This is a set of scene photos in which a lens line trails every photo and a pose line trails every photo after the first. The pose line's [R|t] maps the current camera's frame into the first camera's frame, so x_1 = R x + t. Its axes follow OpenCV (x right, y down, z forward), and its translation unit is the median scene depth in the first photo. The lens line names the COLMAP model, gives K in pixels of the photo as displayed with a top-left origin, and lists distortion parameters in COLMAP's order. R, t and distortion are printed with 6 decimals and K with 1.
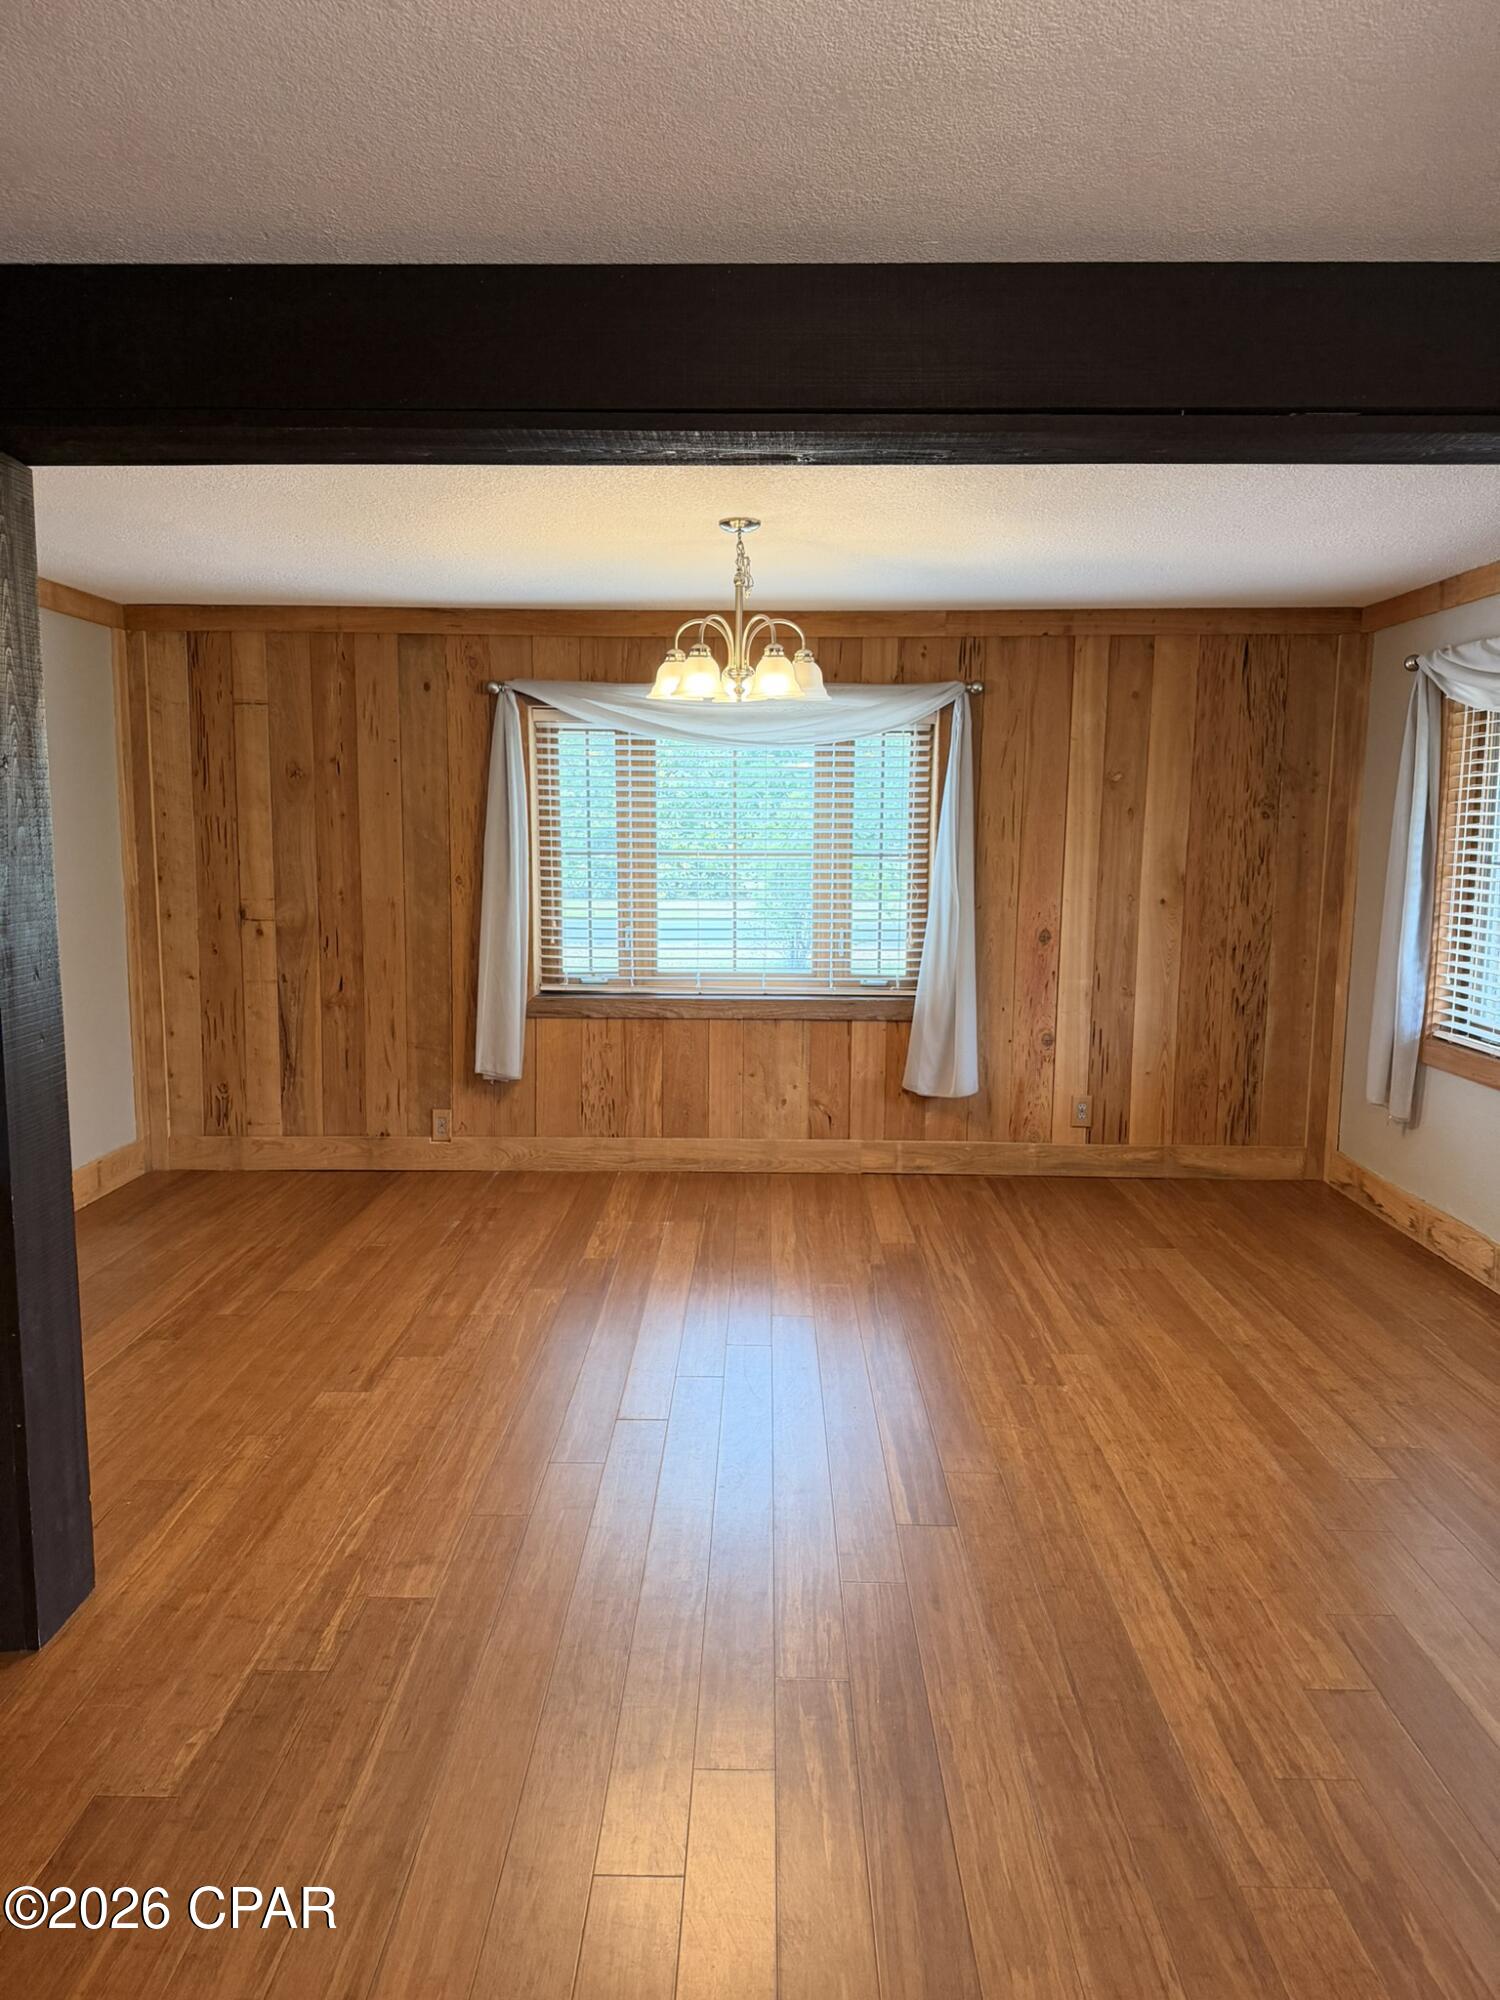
lens RADIAL K [[1397.3, 0, 753.8], [0, 1397.3, 1003.4], [0, 0, 1]] dist [0.138106, -0.206997]
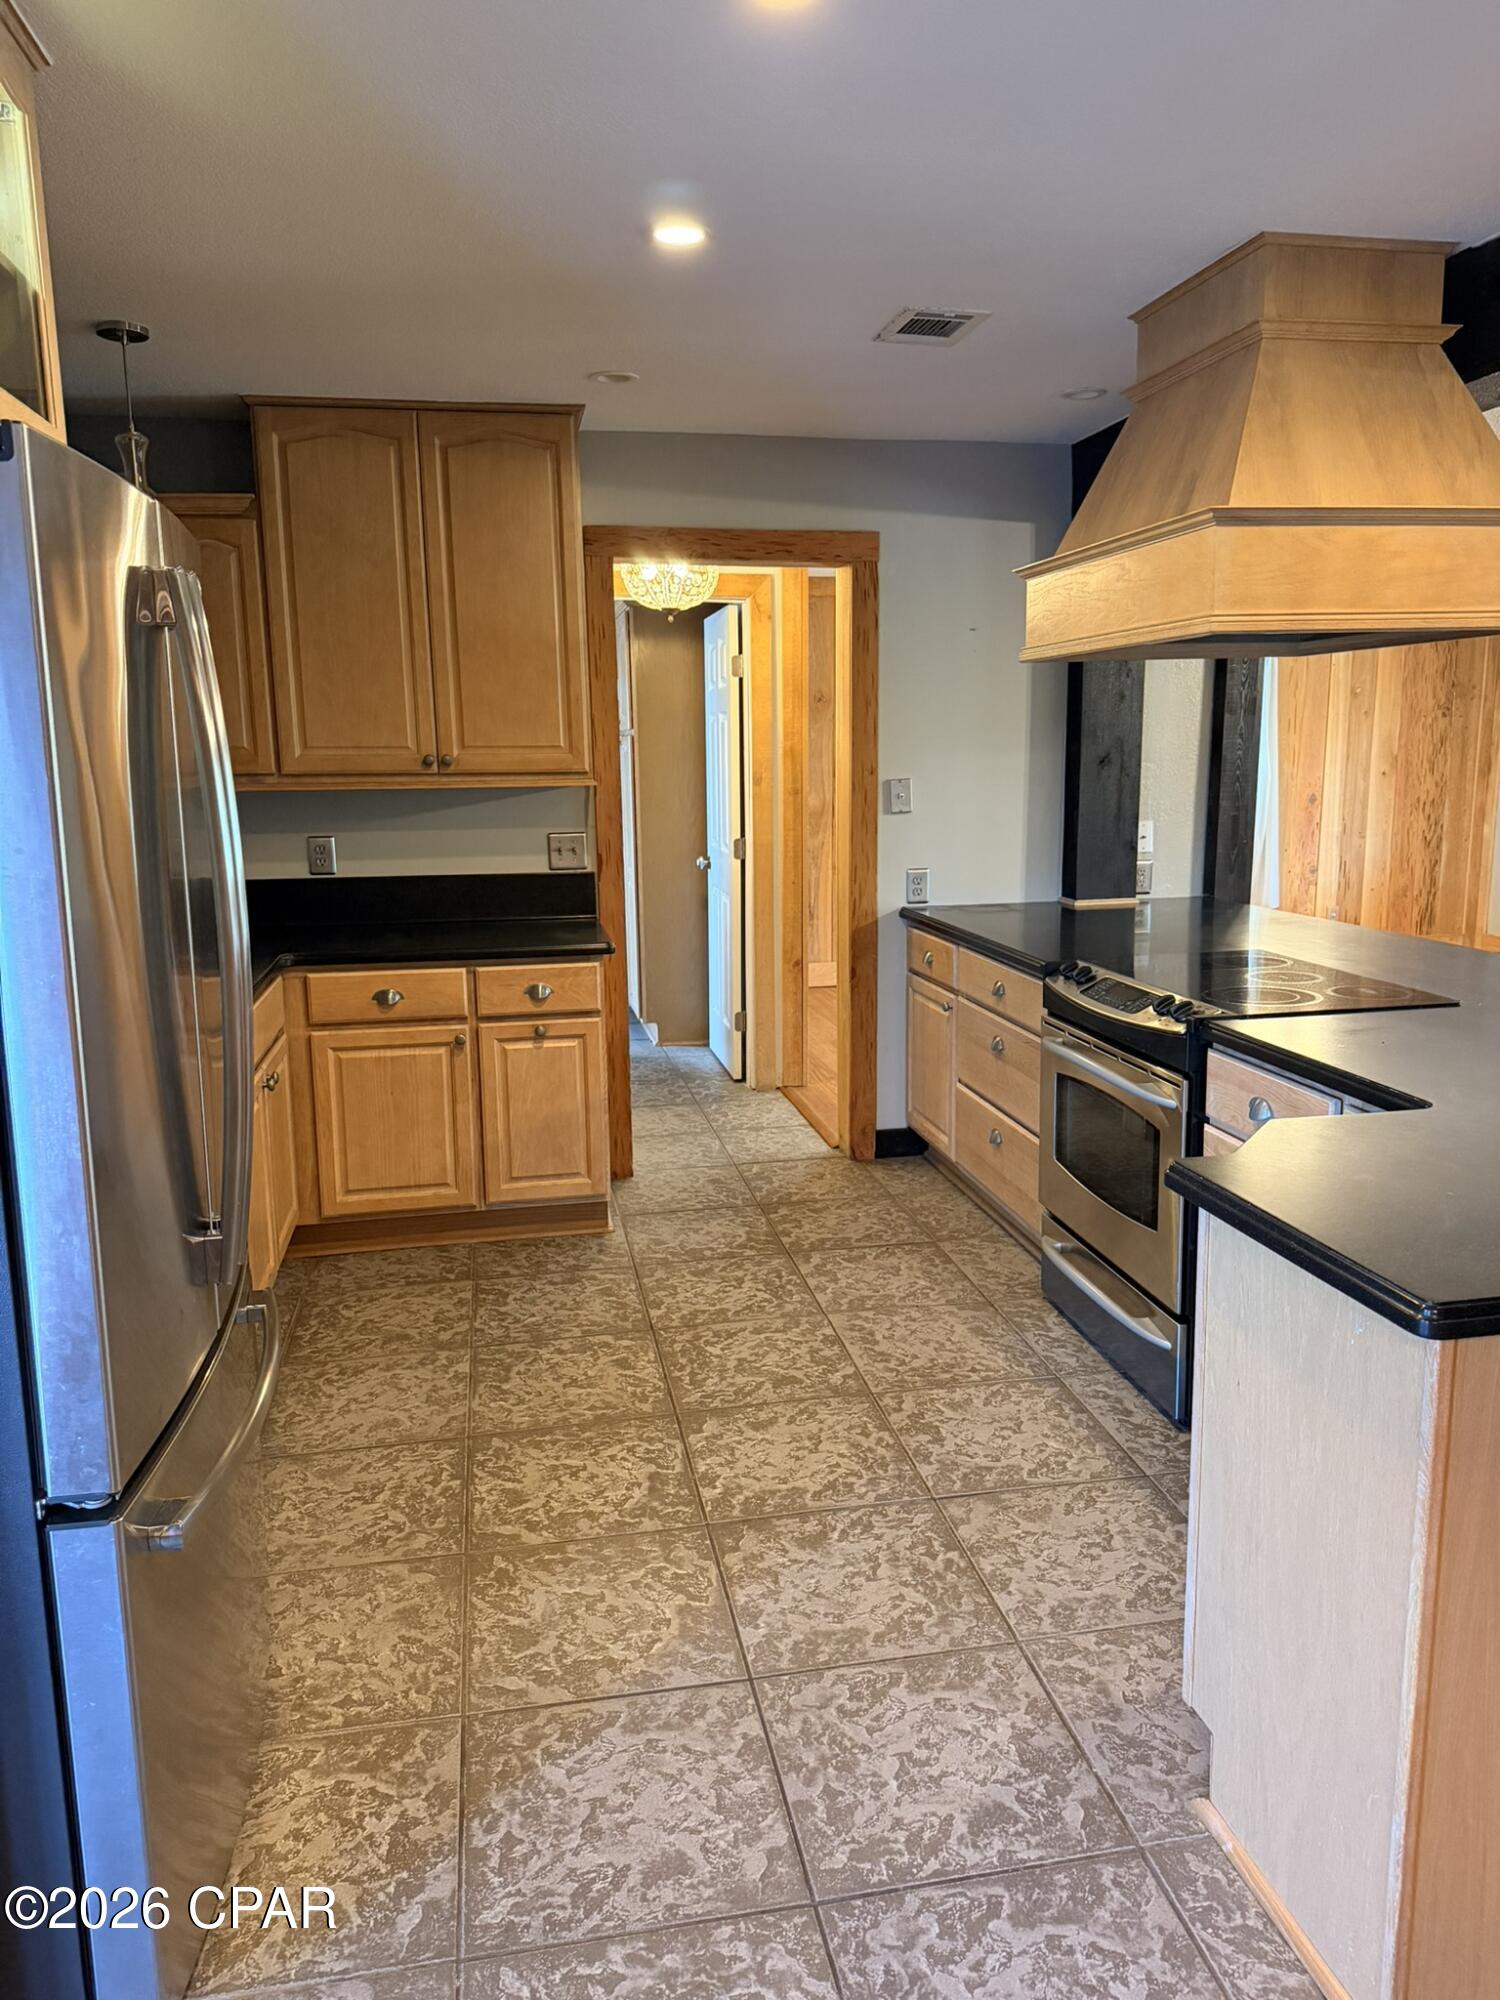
lens RADIAL K [[1397.3, 0, 753.8], [0, 1397.3, 1003.4], [0, 0, 1]] dist [0.138106, -0.206997]
pose [[0.977311, -0.055910, 0.204298, -0.681614], [0.045595, 0.997453, 0.054857, 0.057470], [-0.206845, -0.044297, 0.977370, -0.350599]]
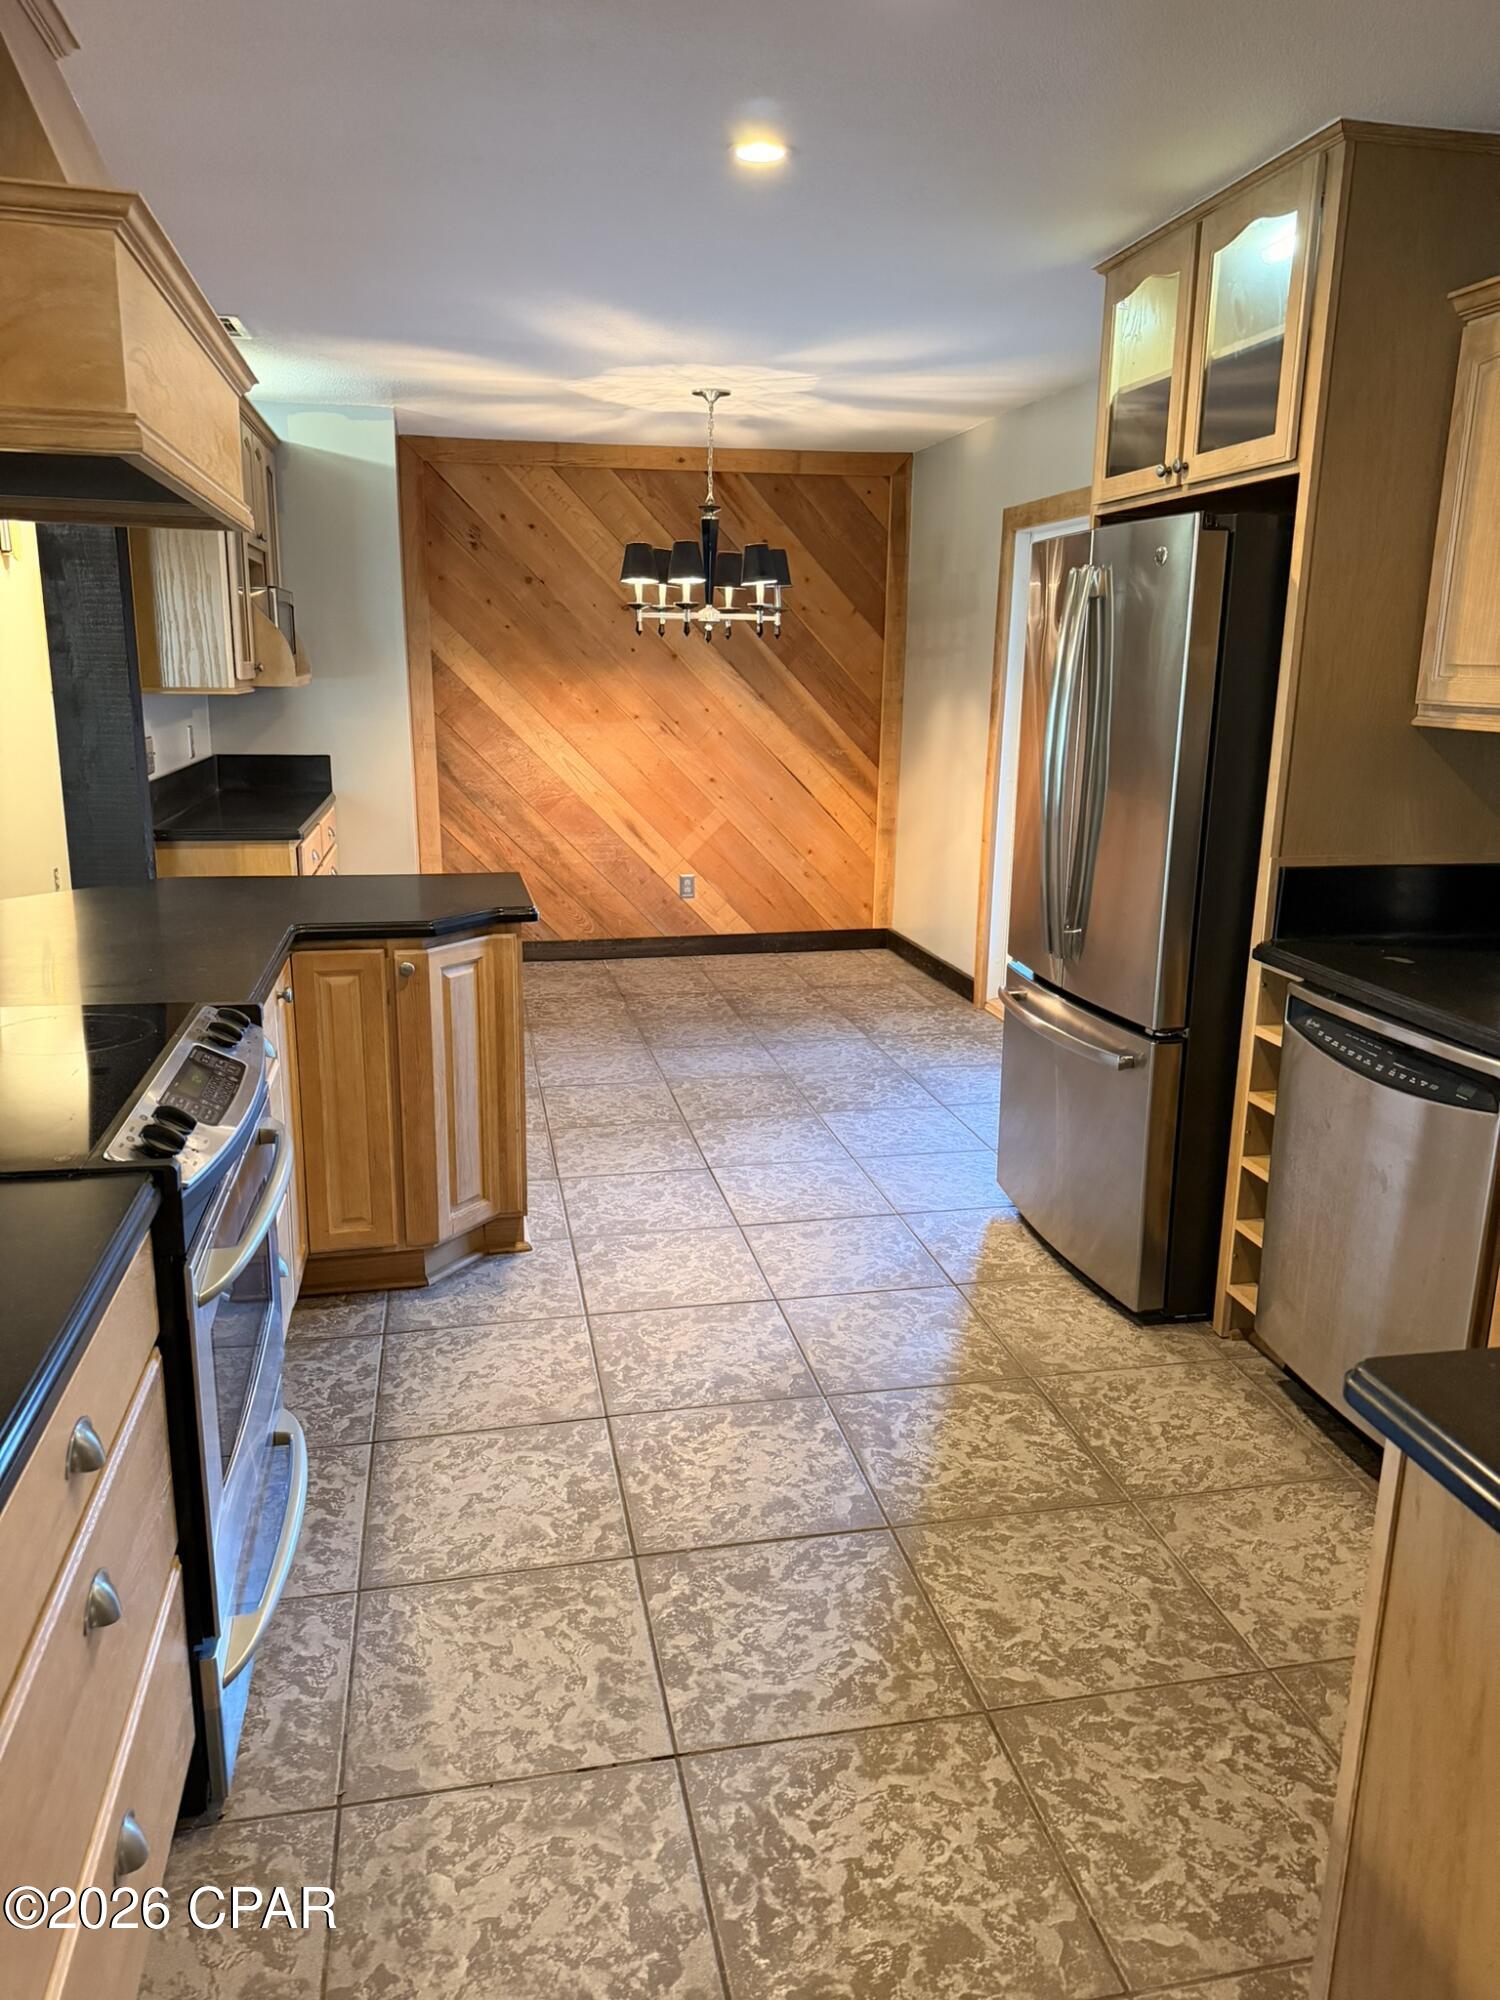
lens RADIAL K [[1397.3, 0, 753.8], [0, 1397.3, 1003.4], [0, 0, 1]] dist [0.138106, -0.206997]
pose [[-0.972363, 0.035459, -0.230767, -0.482473], [-0.051687, 0.931182, 0.360872, -0.052936], [0.227682, 0.362827, -0.903614, 0.469505]]
